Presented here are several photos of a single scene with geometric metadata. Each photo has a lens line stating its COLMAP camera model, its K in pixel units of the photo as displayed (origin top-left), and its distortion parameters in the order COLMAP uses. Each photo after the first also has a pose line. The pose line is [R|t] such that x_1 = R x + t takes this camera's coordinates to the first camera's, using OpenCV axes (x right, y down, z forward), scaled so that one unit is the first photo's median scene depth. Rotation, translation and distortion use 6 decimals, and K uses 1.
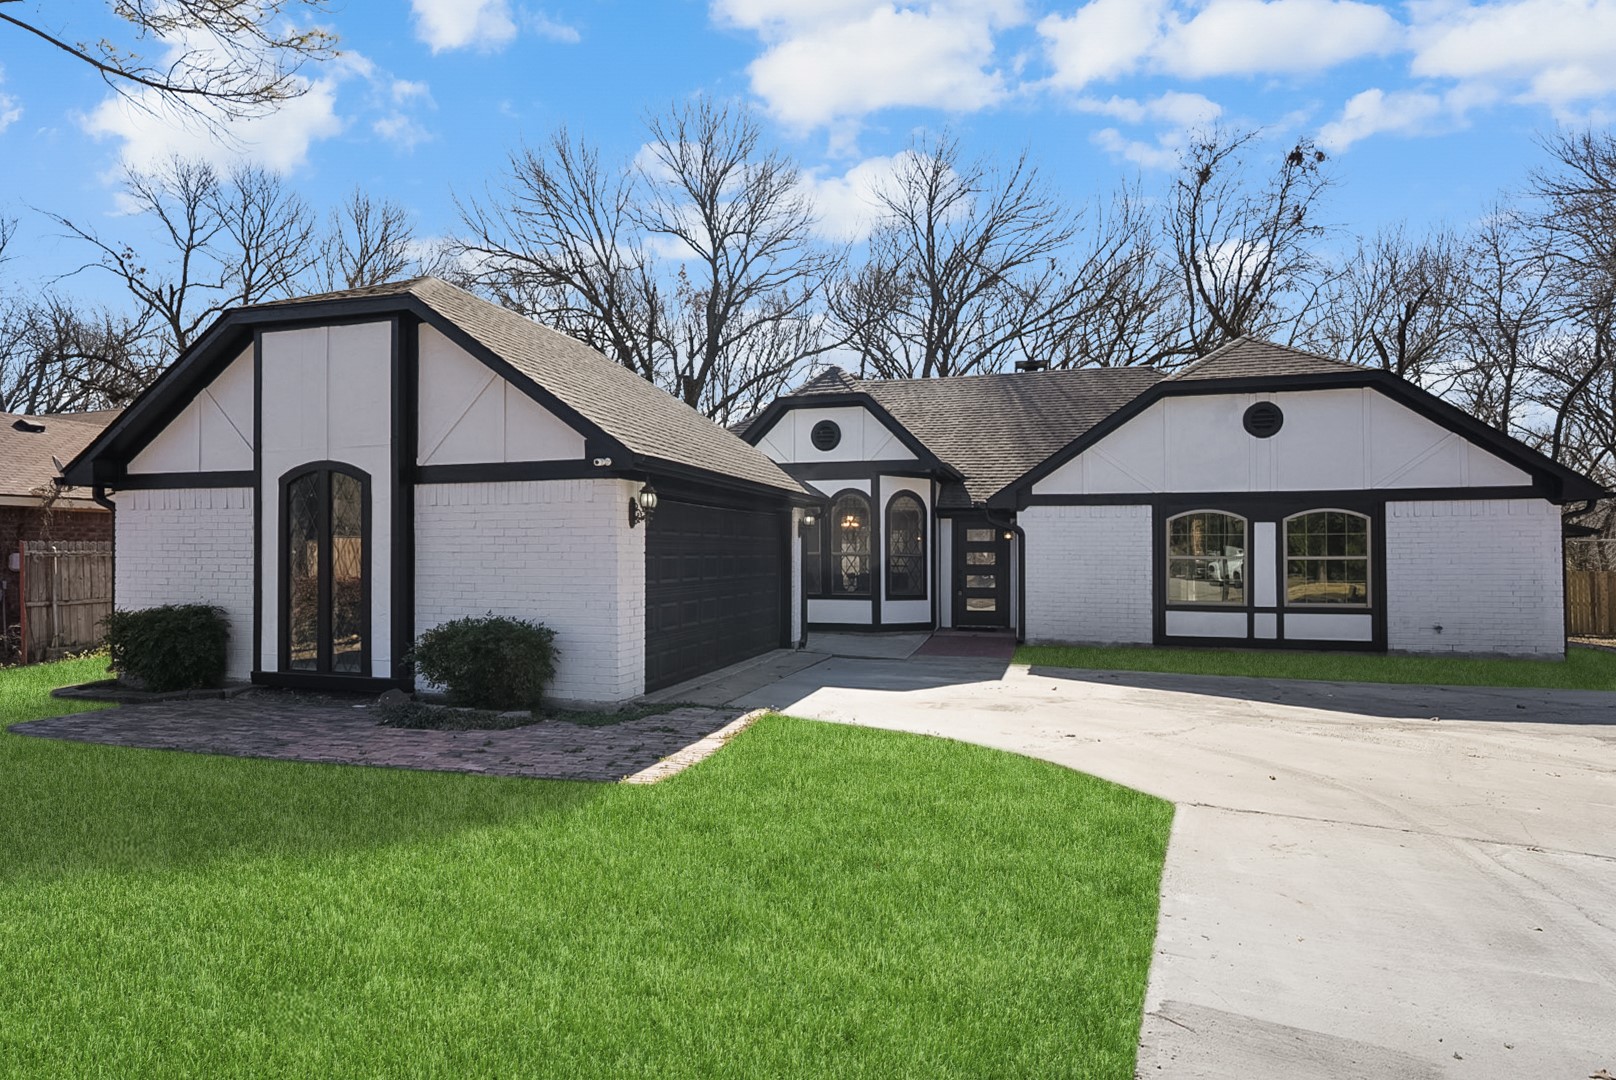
lens RADIAL K [[850.5, 0, 808.0], [0, 850.5, 540.0], [0, 0, 1]] dist [0.000245, -0.000706]
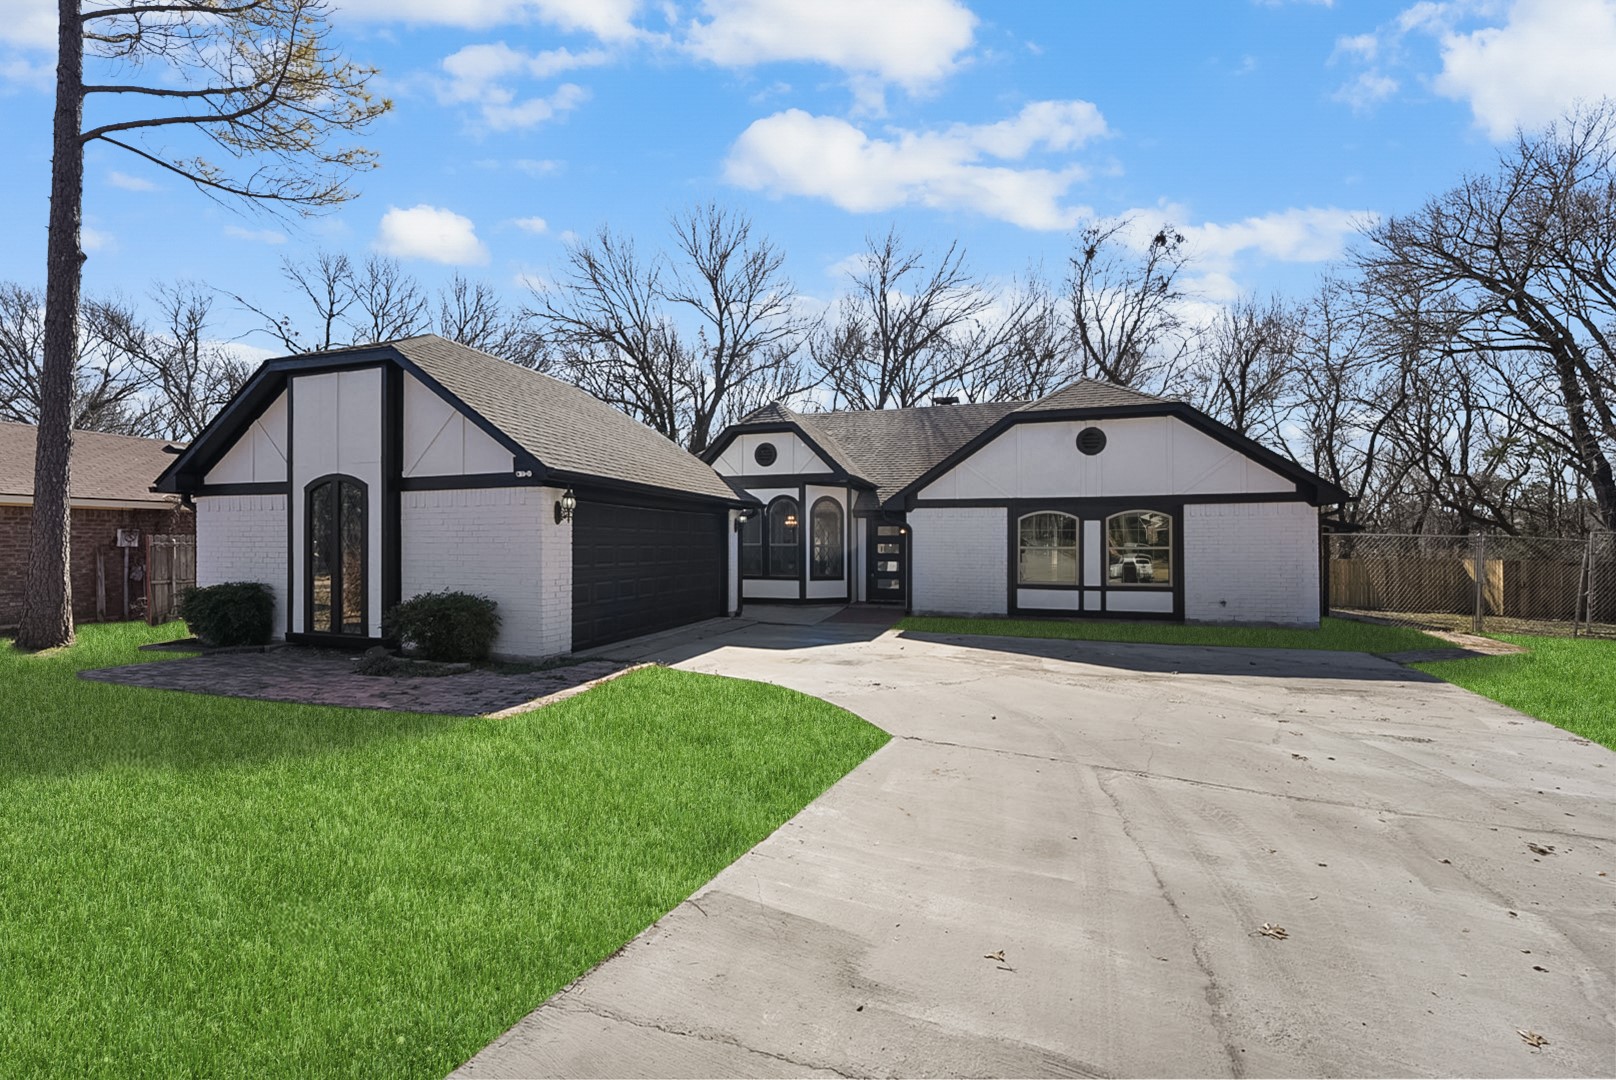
lens RADIAL K [[644.8, 0, 807.3], [0, 644.8, 539.0], [0, 0, 1]] dist [-0.001436, 0.000037]
pose [[0.999712, 0.000222, -0.024008, 0.128341], [-0.000091, 0.999985, 0.005448, 0.001916], [0.024008, -0.005444, 0.999697, 0.009083]]
